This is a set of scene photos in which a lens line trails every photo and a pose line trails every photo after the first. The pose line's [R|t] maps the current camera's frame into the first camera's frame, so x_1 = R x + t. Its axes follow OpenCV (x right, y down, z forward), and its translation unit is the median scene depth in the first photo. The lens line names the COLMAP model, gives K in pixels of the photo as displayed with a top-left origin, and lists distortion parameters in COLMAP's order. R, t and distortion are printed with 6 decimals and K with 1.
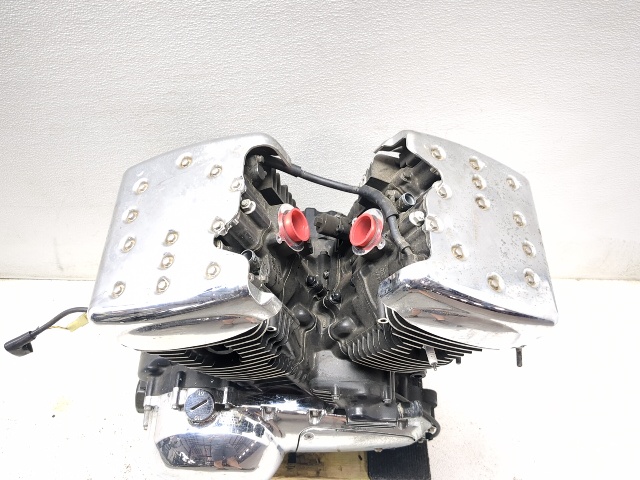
lens RADIAL K [[577.9, 0, 321.2], [0, 577.9, 241.7], [0, 0, 1]] dist [0.007680, -0.014835]
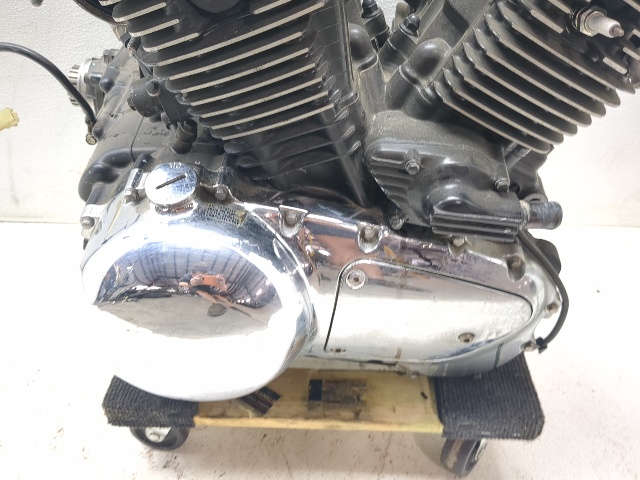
lens RADIAL K [[577.9, 0, 321.2], [0, 577.9, 241.7], [0, 0, 1]] dist [0.007680, -0.014835]
pose [[0.999500, 0.030308, -0.008962, -0.044182], [-0.031533, 0.975447, -0.217966, 0.358213], [0.002136, 0.218139, 0.975915, 0.356872]]
